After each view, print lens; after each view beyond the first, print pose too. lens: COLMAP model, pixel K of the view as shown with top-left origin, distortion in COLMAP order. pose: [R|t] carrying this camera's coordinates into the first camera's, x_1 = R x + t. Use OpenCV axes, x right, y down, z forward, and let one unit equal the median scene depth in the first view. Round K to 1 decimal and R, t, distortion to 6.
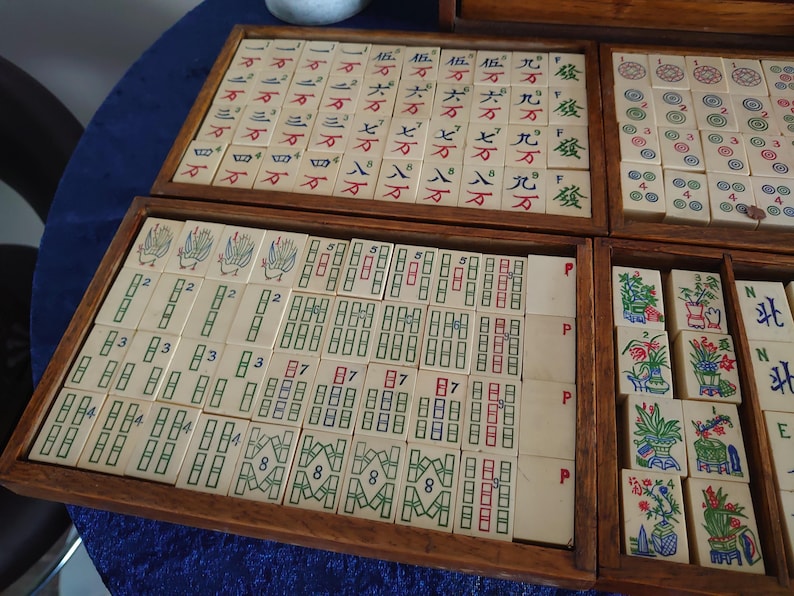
lens RADIAL K [[643.6, 0, 395.0], [0, 643.6, 279.6], [0, 0, 1]] dist [-0.049043, 0.013674]
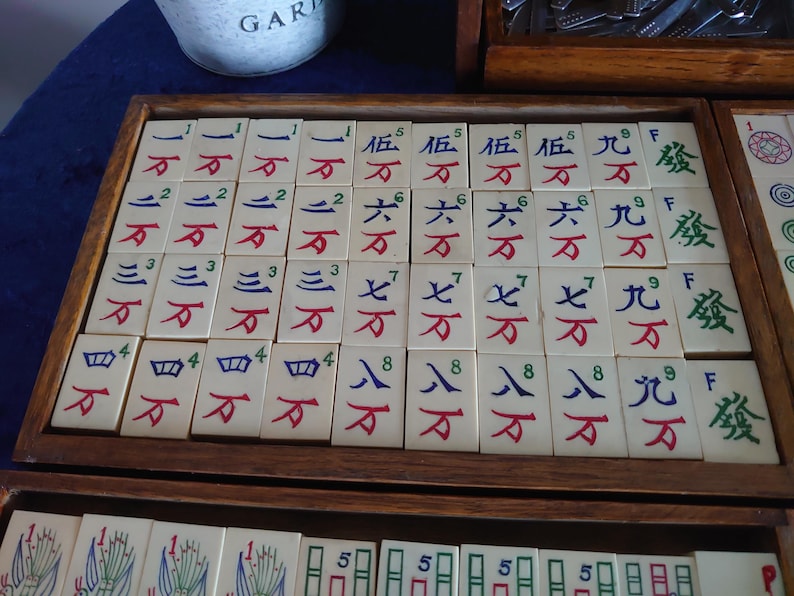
lens RADIAL K [[643.6, 0, 395.0], [0, 643.6, 279.6], [0, 0, 1]] dist [-0.049043, 0.013674]
pose [[0.993027, -0.091695, 0.074095, -0.068599], [0.084707, 0.992102, 0.092509, -0.309371], [-0.081992, -0.085588, 0.992951, 0.413636]]
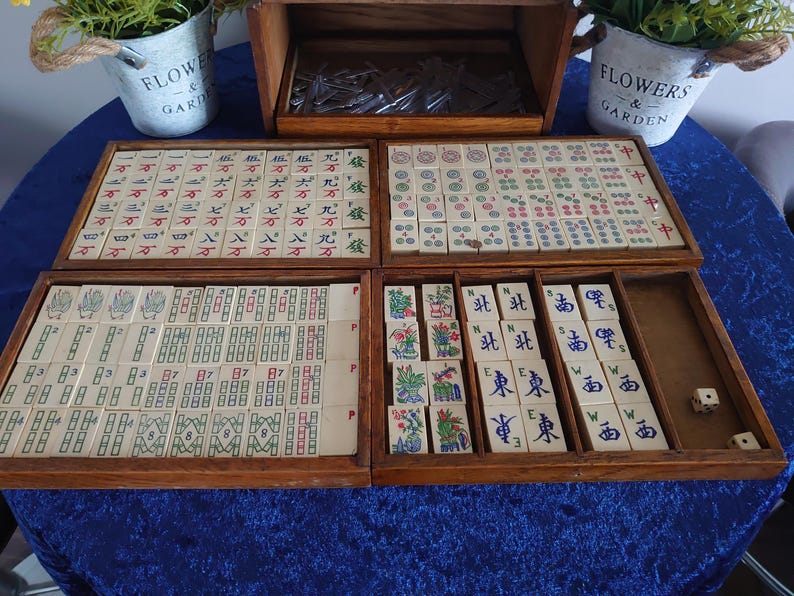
lens RADIAL K [[643.5, 0, 390.6], [0, 643.5, 275.2], [0, 0, 1]] dist [0.113512, -0.360165]
pose [[0.982305, -0.090688, 0.163869, 0.091111], [0.111785, 0.985906, -0.124472, 0.124112], [-0.150272, 0.140588, 0.978598, -0.427346]]
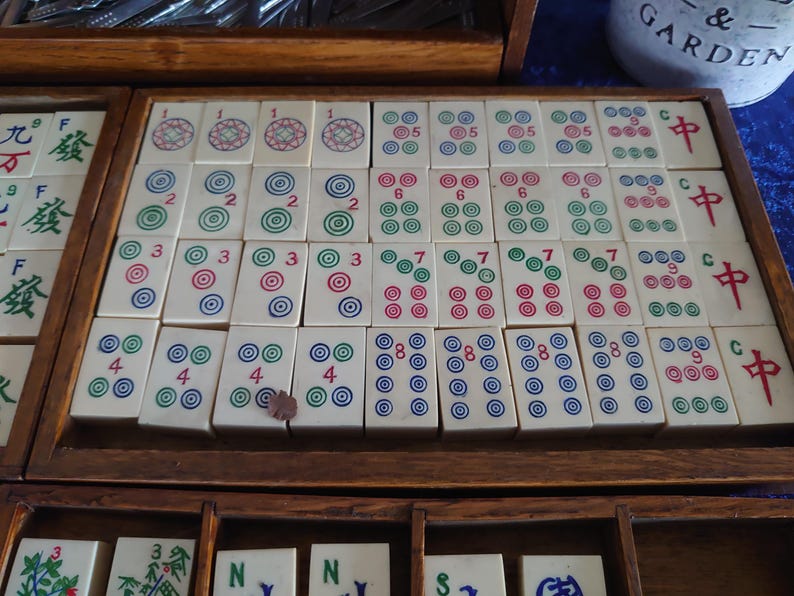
lens RADIAL K [[643.6, 0, 395.0], [0, 643.6, 279.6], [0, 0, 1]] dist [-0.049043, 0.013674]
pose [[0.988830, -0.098309, 0.112028, 0.546276], [0.087841, 0.991610, 0.094839, -0.241954], [-0.120412, -0.083939, 0.989169, 0.346433]]
